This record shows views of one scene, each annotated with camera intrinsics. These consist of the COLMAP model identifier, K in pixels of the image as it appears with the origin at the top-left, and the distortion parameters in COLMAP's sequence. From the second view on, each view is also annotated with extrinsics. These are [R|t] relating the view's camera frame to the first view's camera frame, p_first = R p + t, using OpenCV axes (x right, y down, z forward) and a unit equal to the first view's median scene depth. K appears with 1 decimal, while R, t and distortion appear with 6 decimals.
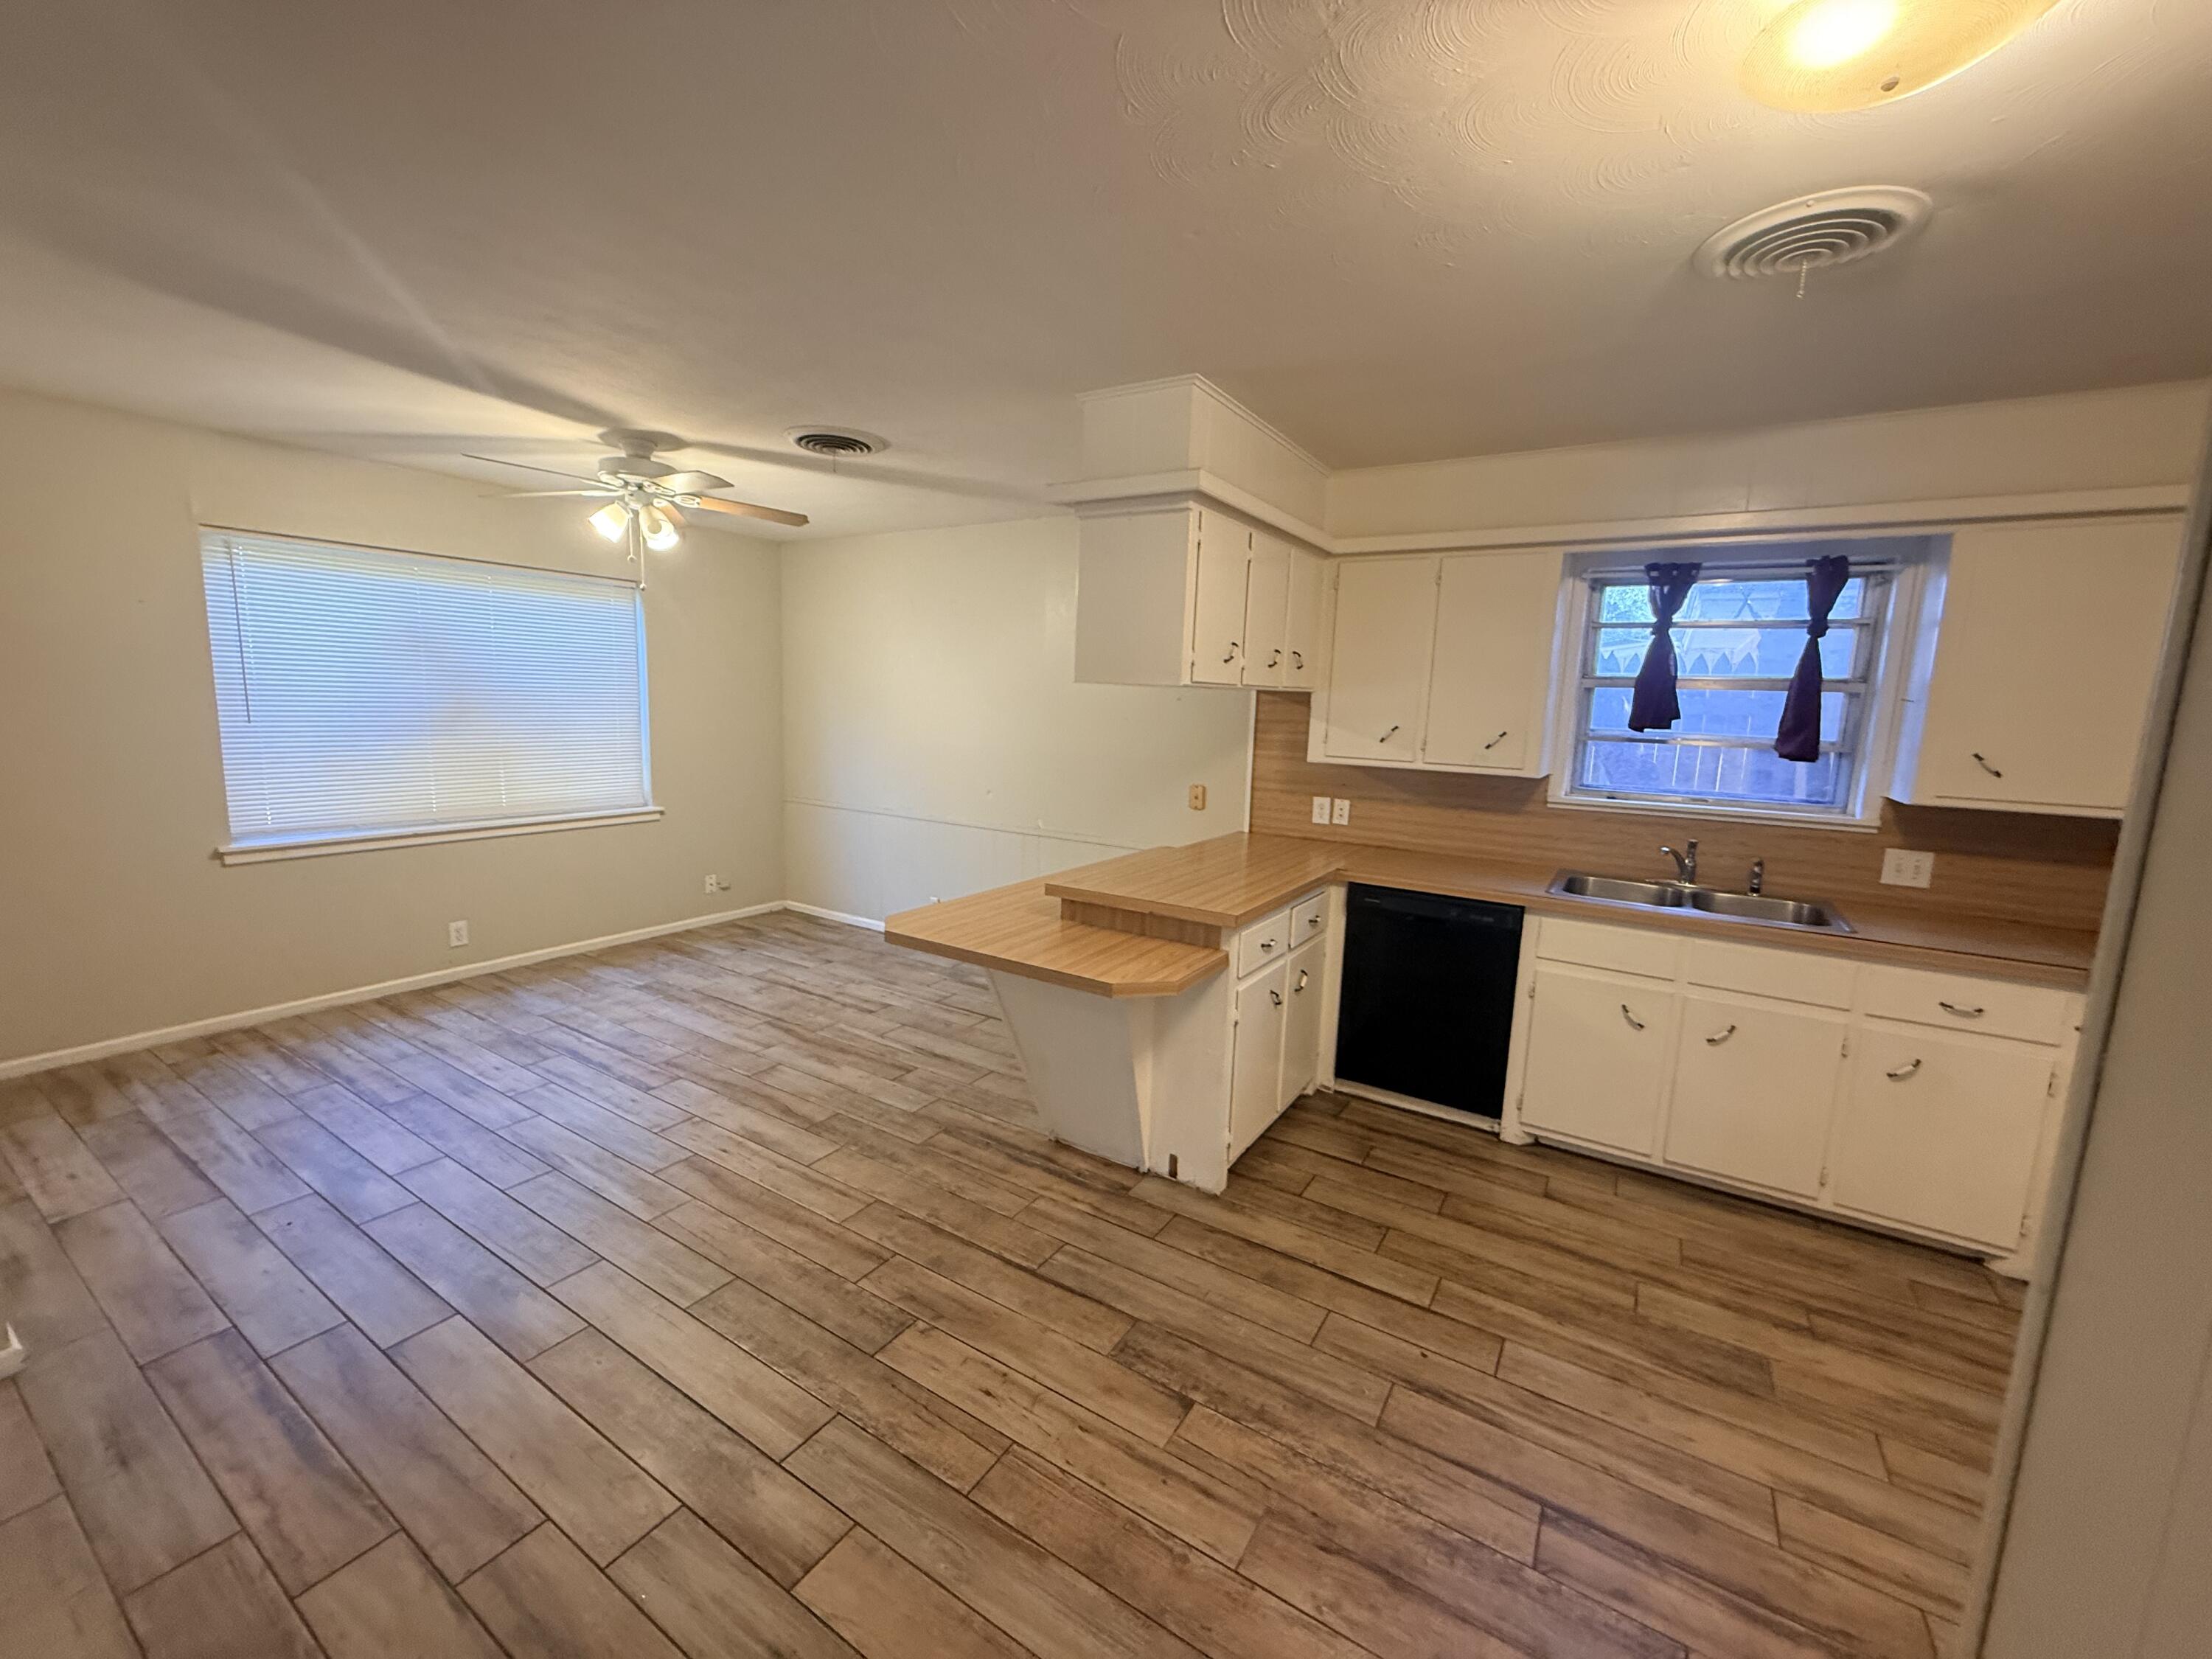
lens RADIAL K [[884.2, 0, 1106.0], [0, 884.2, 829.5], [0, 0, 1]] dist [0.000505, 0.000764]
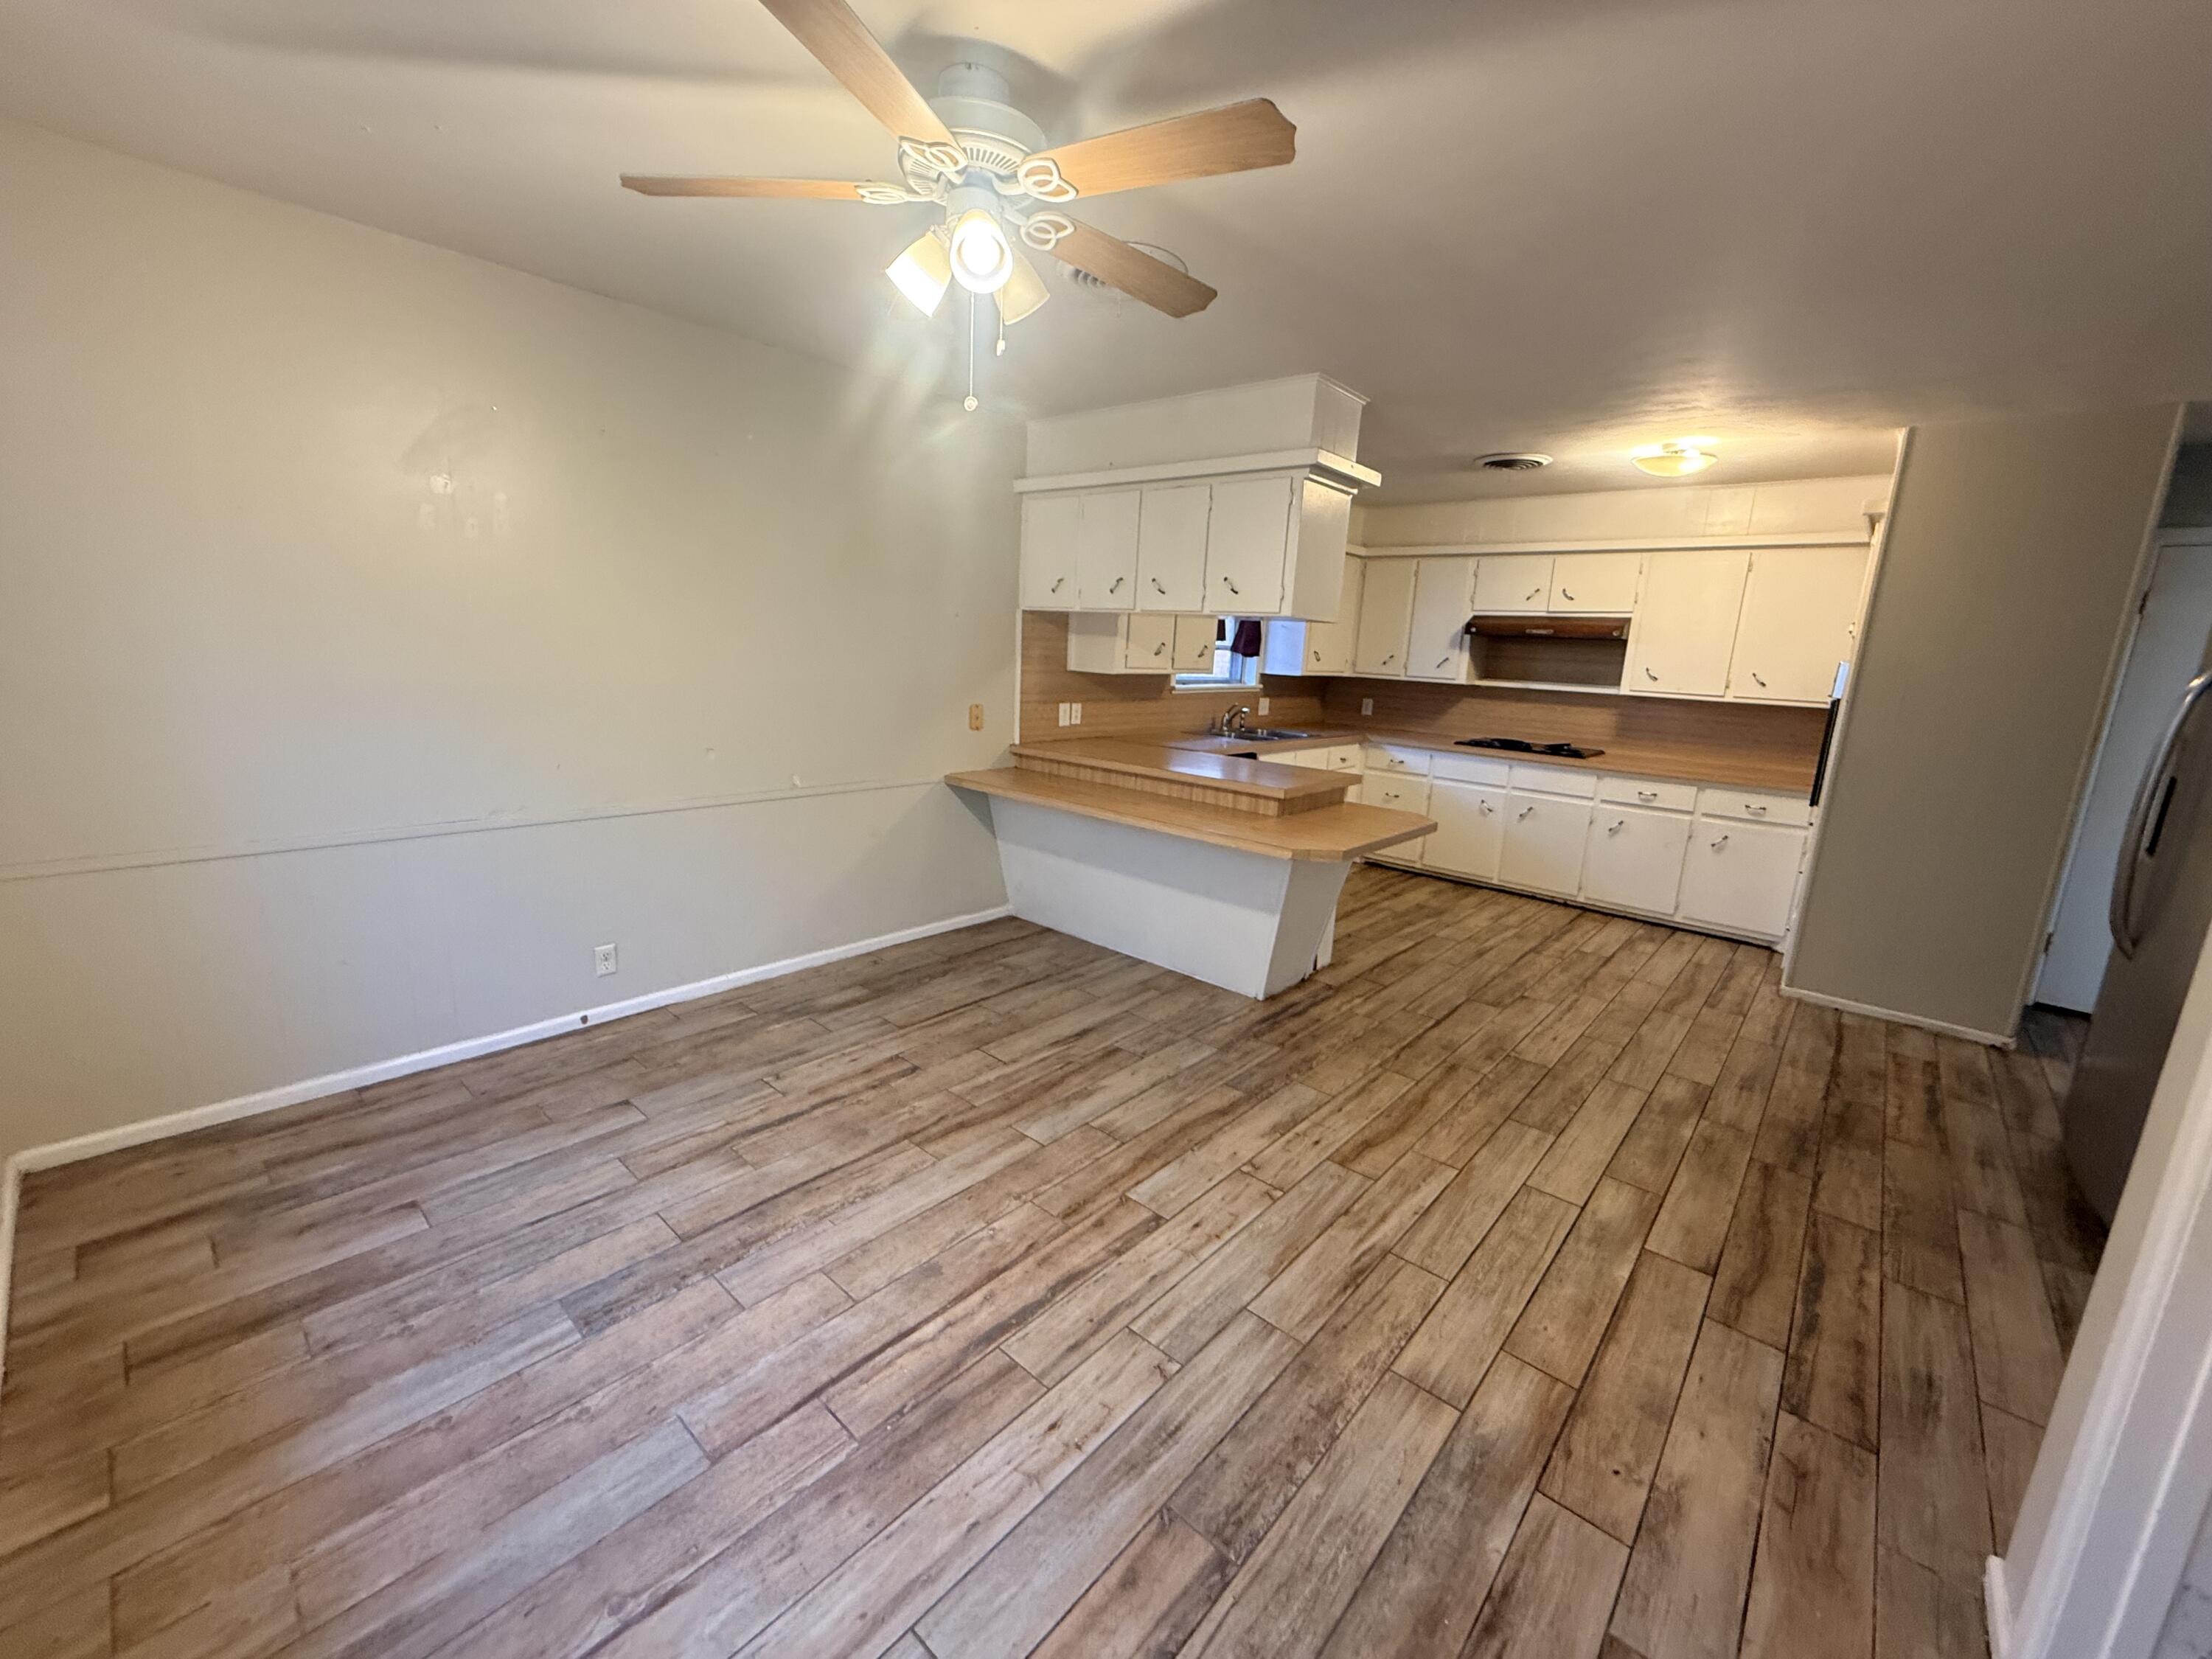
lens RADIAL K [[884.2, 0, 1106.0], [0, 884.2, 829.5], [0, 0, 1]] dist [0.000505, 0.000764]
pose [[0.161967, -0.230697, 0.959451, -1.047584], [0.102496, 0.970963, 0.216162, -0.139404], [-0.981459, 0.063329, 0.180910, 0.851050]]
